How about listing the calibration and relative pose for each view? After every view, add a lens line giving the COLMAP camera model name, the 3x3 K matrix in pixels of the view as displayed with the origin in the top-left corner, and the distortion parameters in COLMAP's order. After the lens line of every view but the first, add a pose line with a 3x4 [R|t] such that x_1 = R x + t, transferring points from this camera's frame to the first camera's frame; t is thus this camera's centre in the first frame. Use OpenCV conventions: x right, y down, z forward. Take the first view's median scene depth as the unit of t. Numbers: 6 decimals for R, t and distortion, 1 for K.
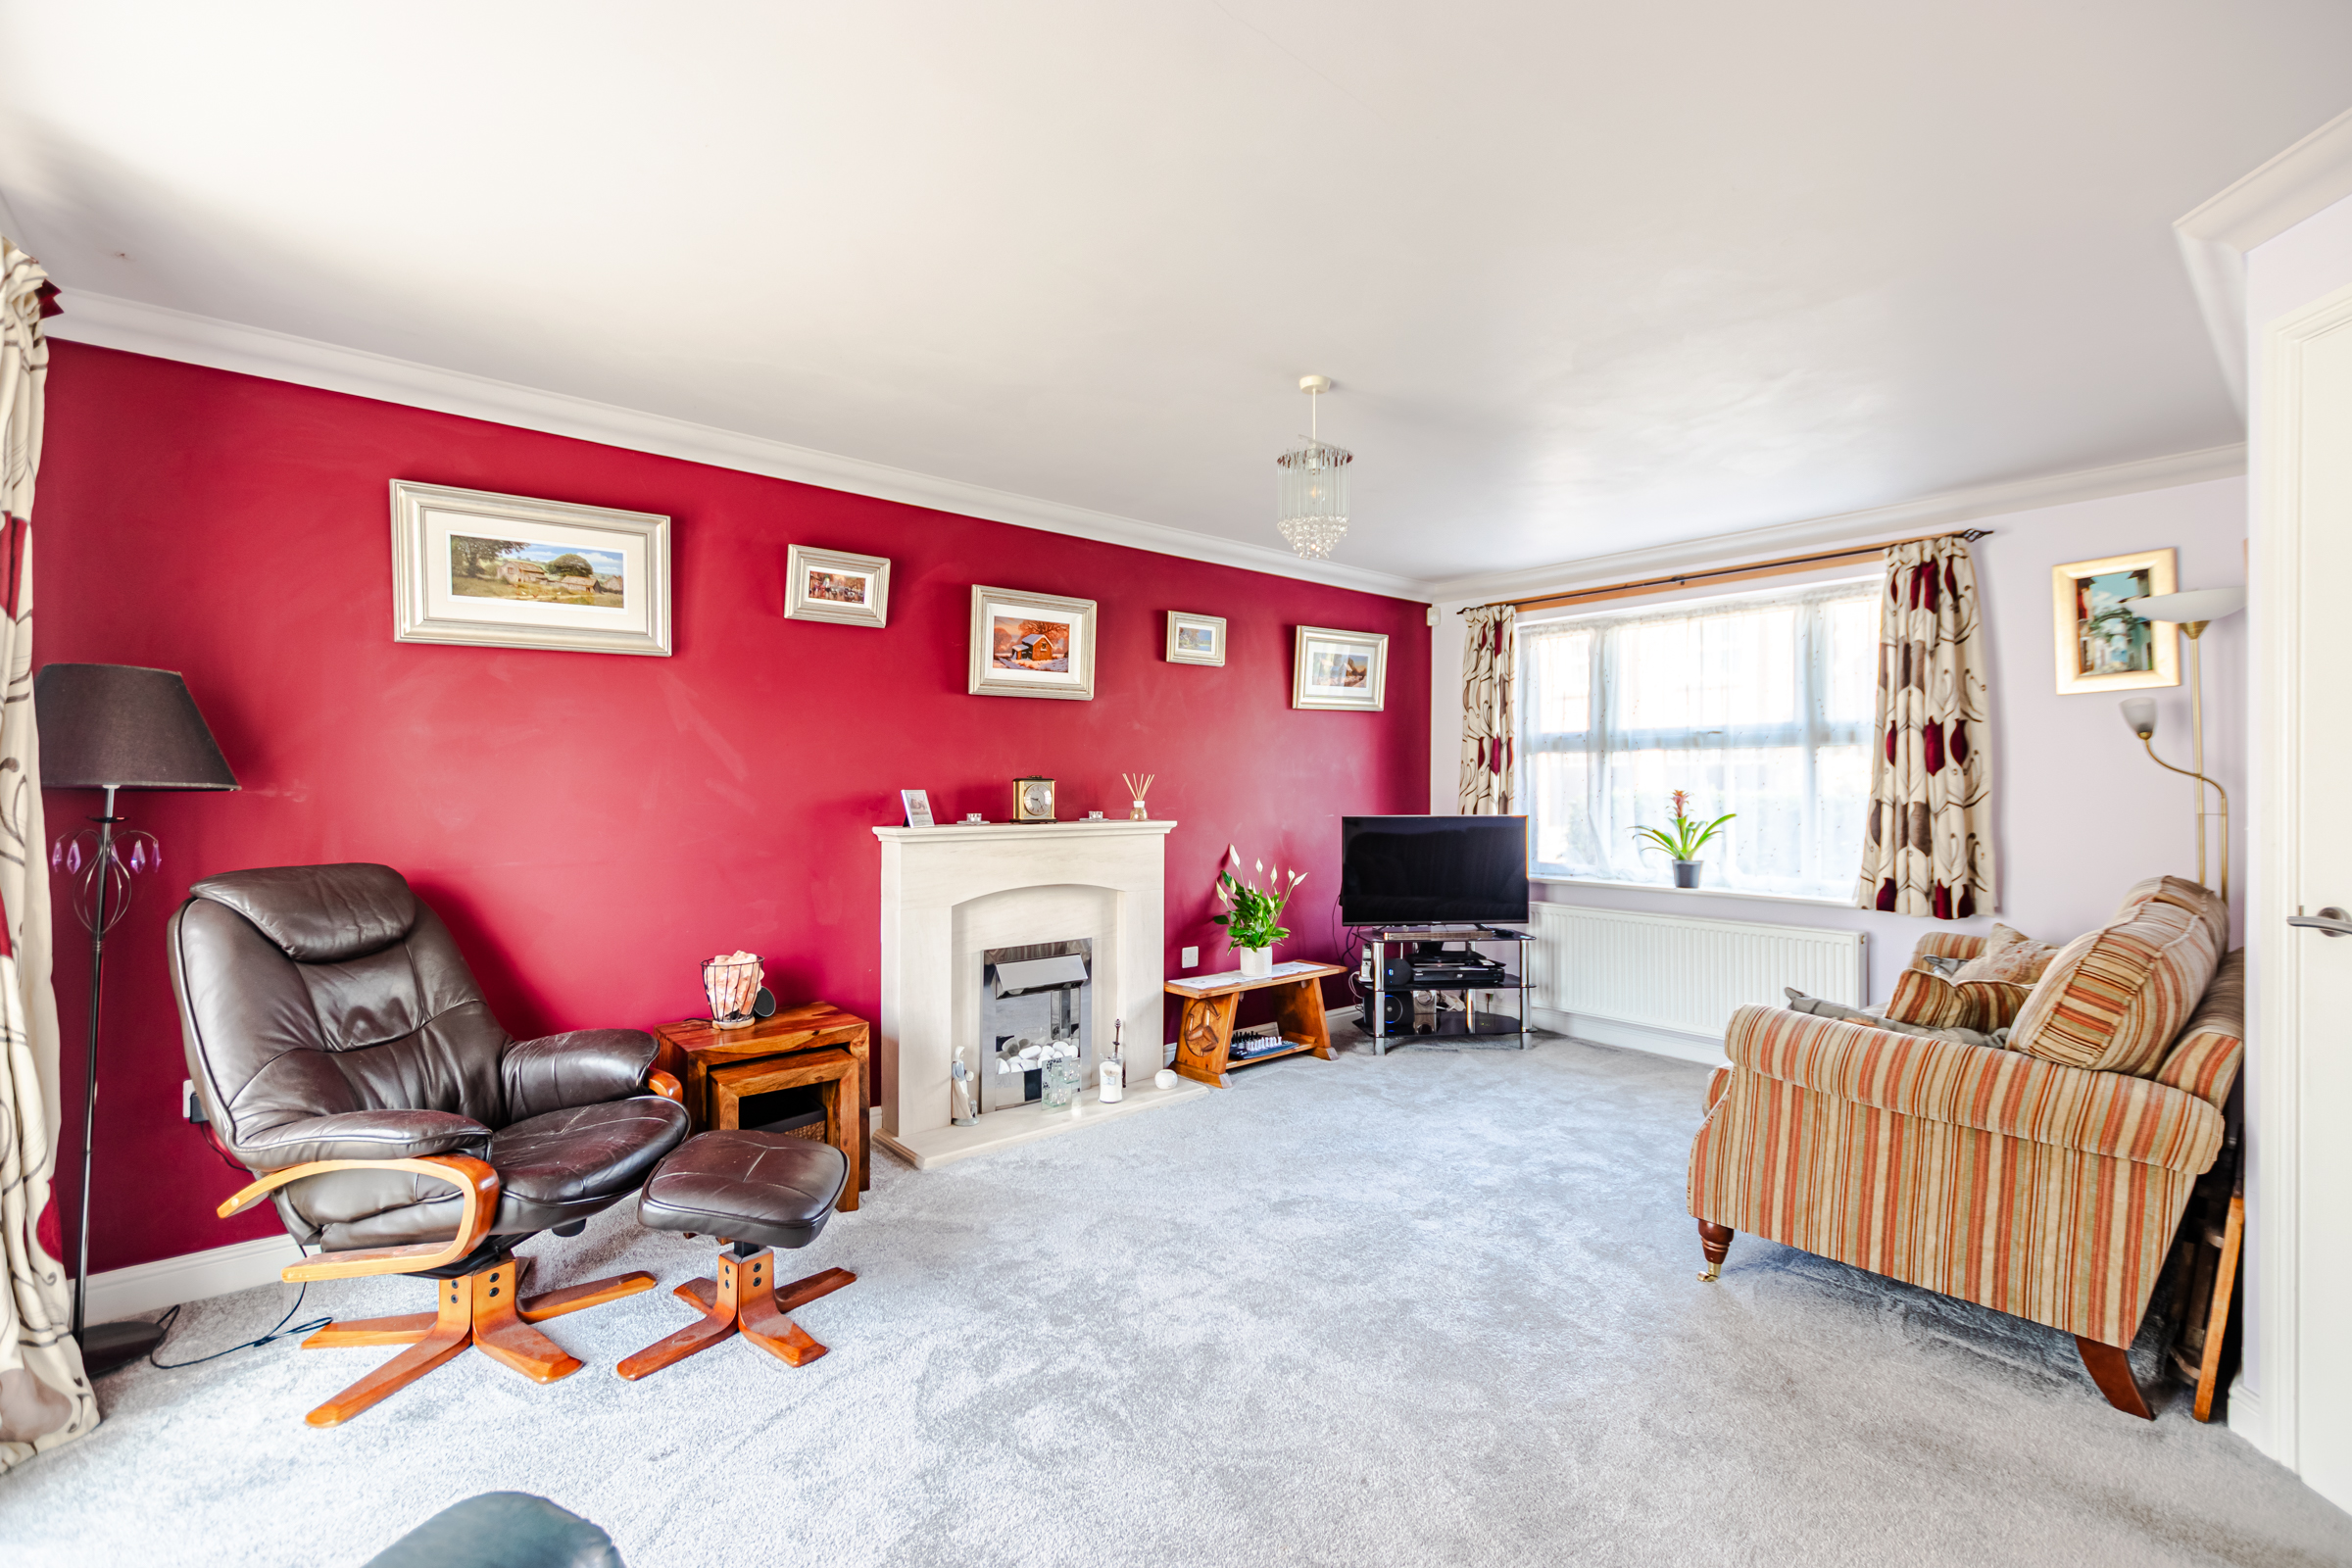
lens RADIAL K [[1016.7, 0, 1202.0], [0, 1016.7, 790.3], [0, 0, 1]] dist [0.000296, -0.000084]
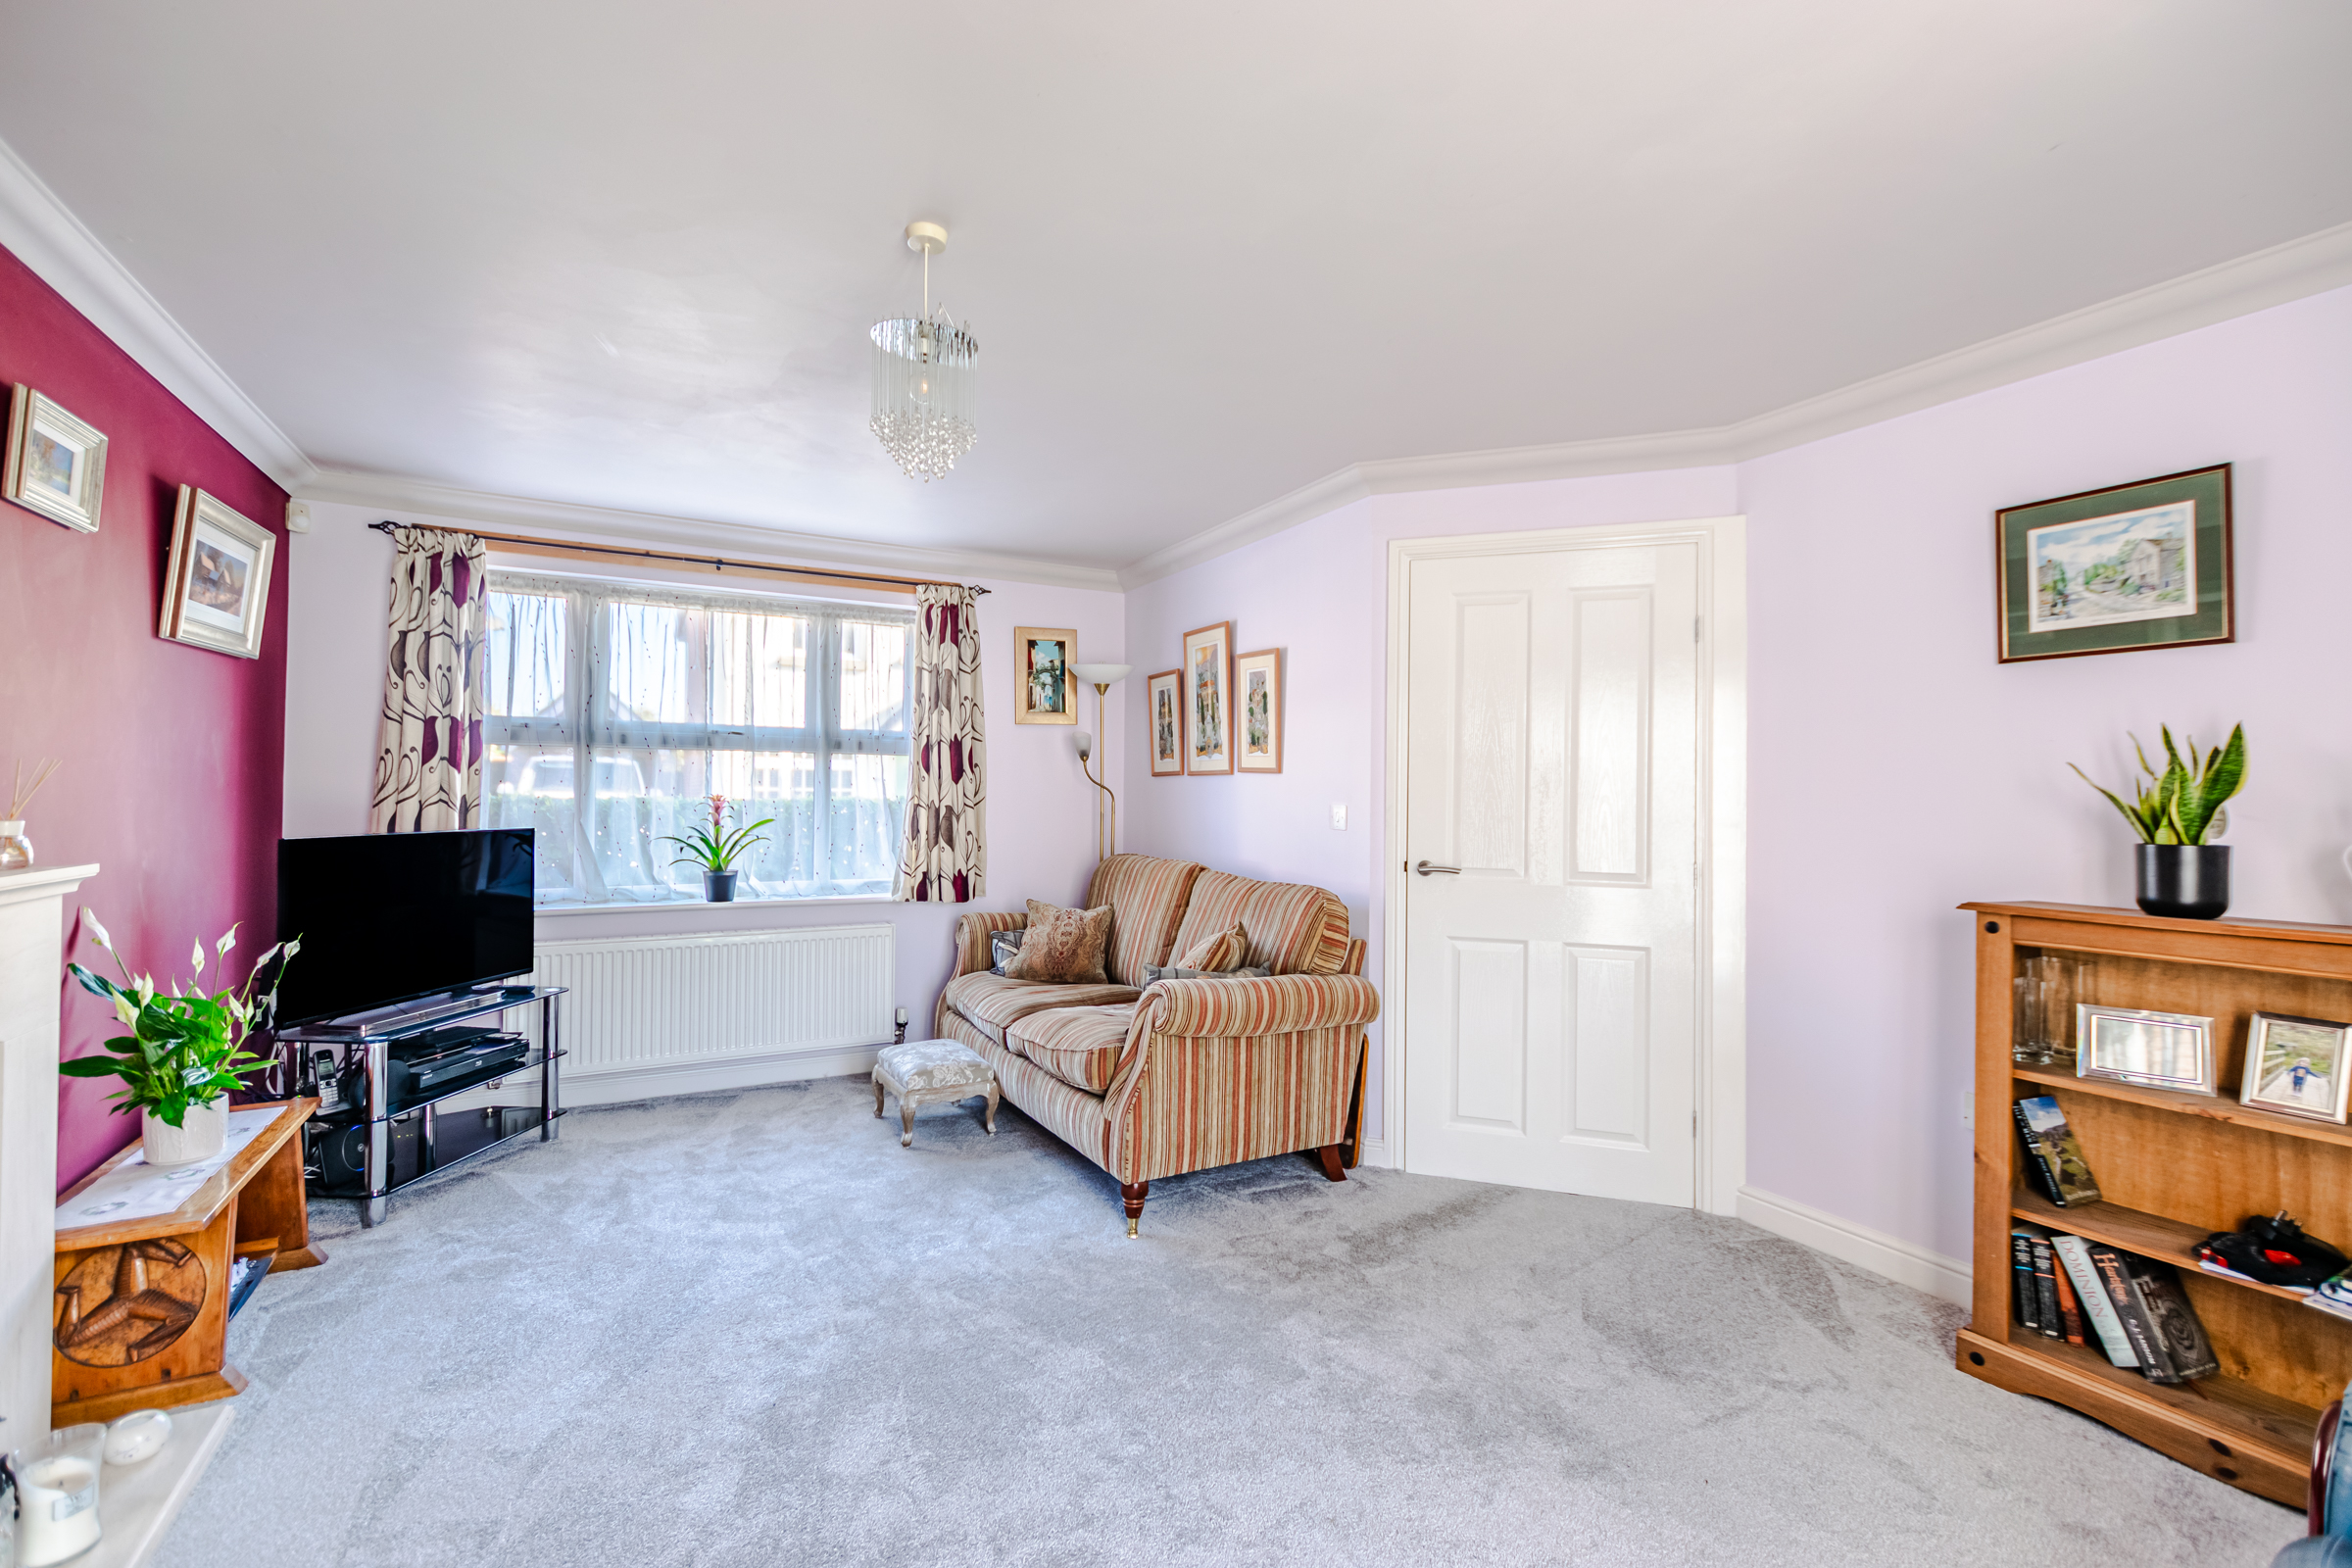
lens RADIAL K [[1016.7, 0, 1202.0], [0, 1016.7, 790.3], [0, 0, 1]] dist [0.000296, -0.000084]
pose [[0.214333, 0.005628, 0.976744, -0.370986], [-0.005513, 0.999974, -0.004552, -0.002658], [-0.976745, -0.004409, 0.214359, 0.439344]]
